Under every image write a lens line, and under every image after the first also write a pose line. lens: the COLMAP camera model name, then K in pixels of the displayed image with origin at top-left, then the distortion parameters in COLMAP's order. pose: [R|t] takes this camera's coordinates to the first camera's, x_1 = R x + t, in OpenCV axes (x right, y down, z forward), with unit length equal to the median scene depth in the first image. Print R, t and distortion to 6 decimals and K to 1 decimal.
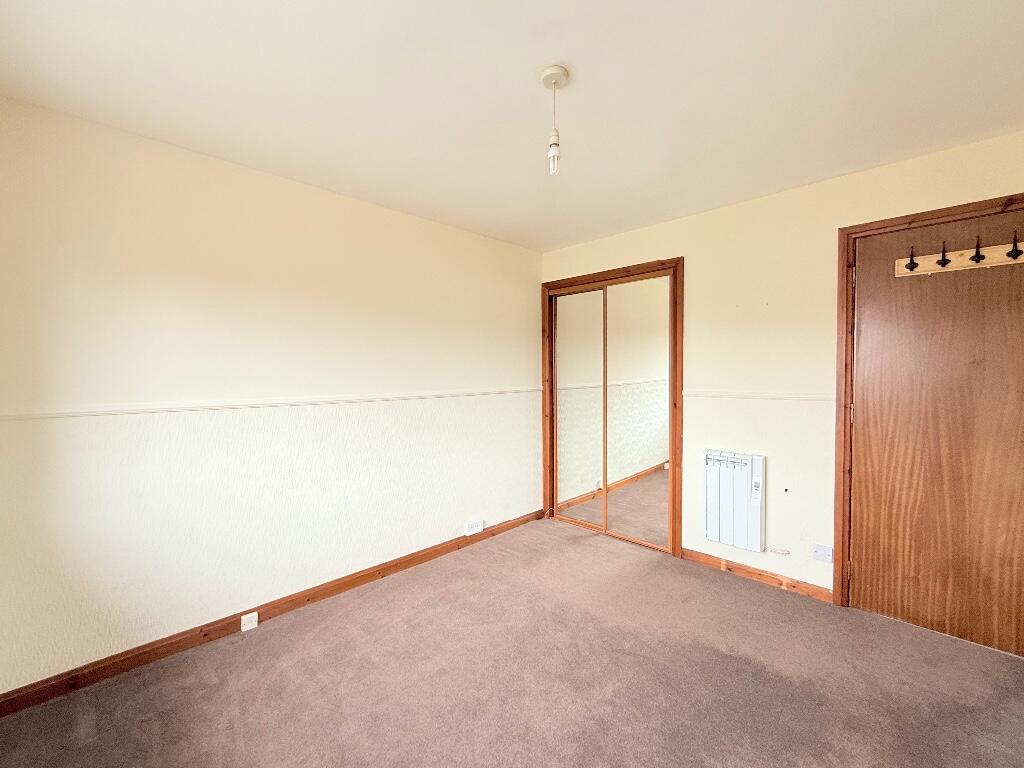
lens RADIAL K [[412.3, 0, 512.0], [0, 412.3, 384.0], [0, 0, 1]] dist [0.001467, 0.000746]
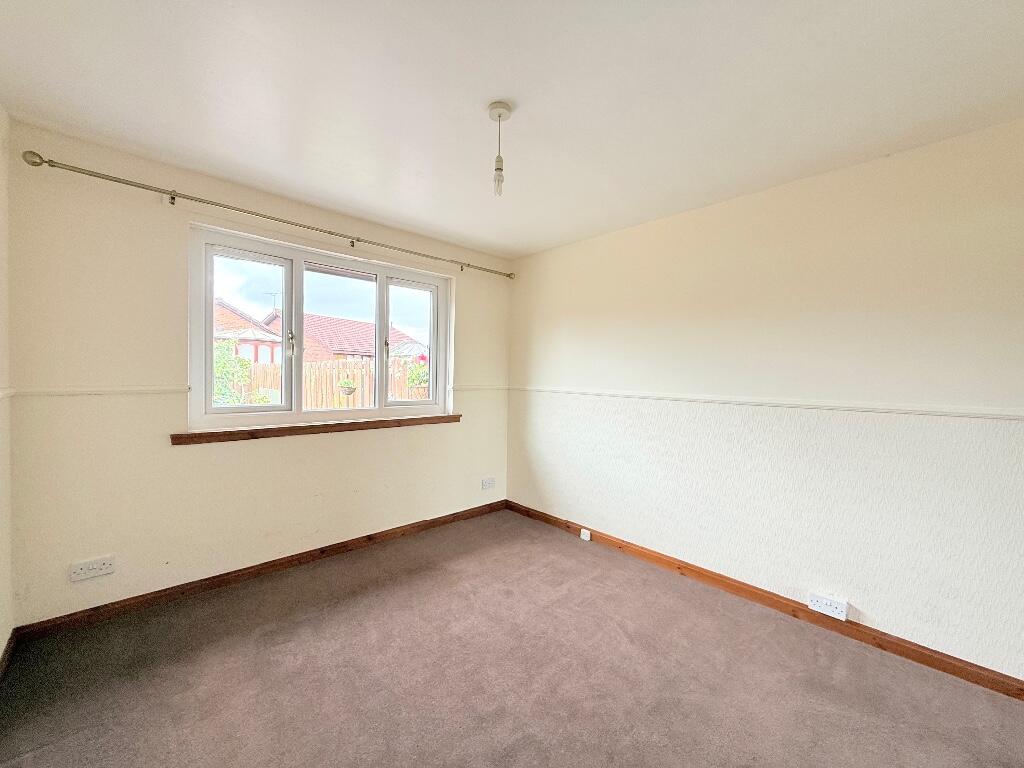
lens RADIAL K [[412.3, 0, 512.0], [0, 412.3, 384.0], [0, 0, 1]] dist [0.001467, 0.000746]
pose [[-0.003893, 0.036024, -0.999343, 0.597667], [-0.045740, 0.998299, 0.036165, -0.017710], [0.998946, 0.045851, -0.002239, 0.483192]]
